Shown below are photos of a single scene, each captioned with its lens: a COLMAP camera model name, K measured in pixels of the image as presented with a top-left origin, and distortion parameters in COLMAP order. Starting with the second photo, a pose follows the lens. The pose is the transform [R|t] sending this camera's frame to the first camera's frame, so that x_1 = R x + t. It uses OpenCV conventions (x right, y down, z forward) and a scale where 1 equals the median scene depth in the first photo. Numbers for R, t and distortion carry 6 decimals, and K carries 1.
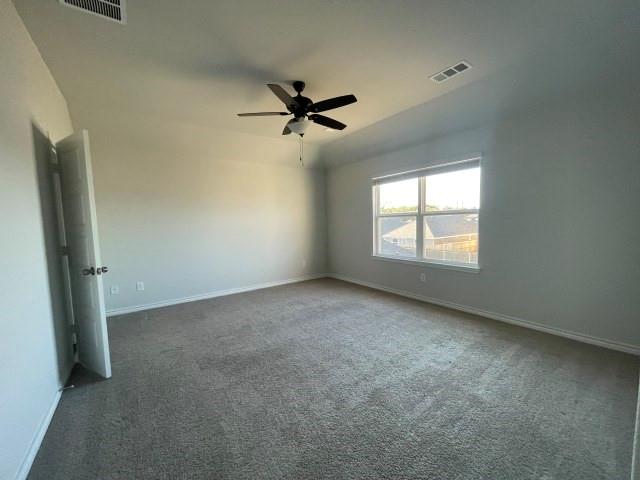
lens RADIAL K [[258.5, 0, 316.0], [0, 258.5, 241.9], [0, 0, 1]] dist [-0.000216, 0.000030]
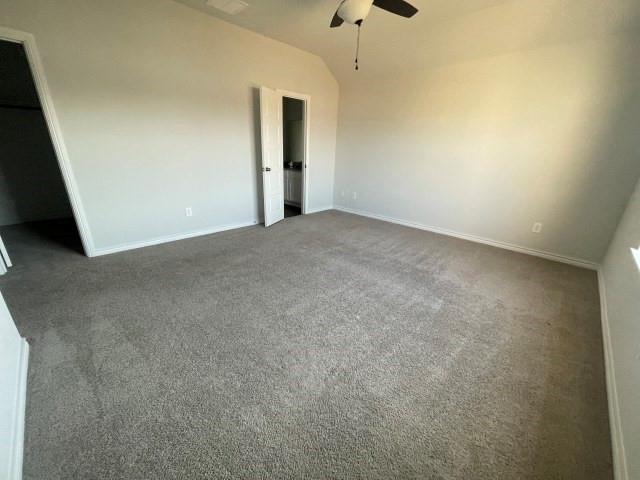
lens RADIAL K [[258.5, 0, 316.0], [0, 258.5, 241.9], [0, 0, 1]] dist [-0.000216, 0.000030]
pose [[0.176008, 0.368084, -0.912981, 0.718645], [-0.112041, 0.928924, 0.352912, -0.065348], [0.977992, 0.040176, 0.204738, 0.646953]]
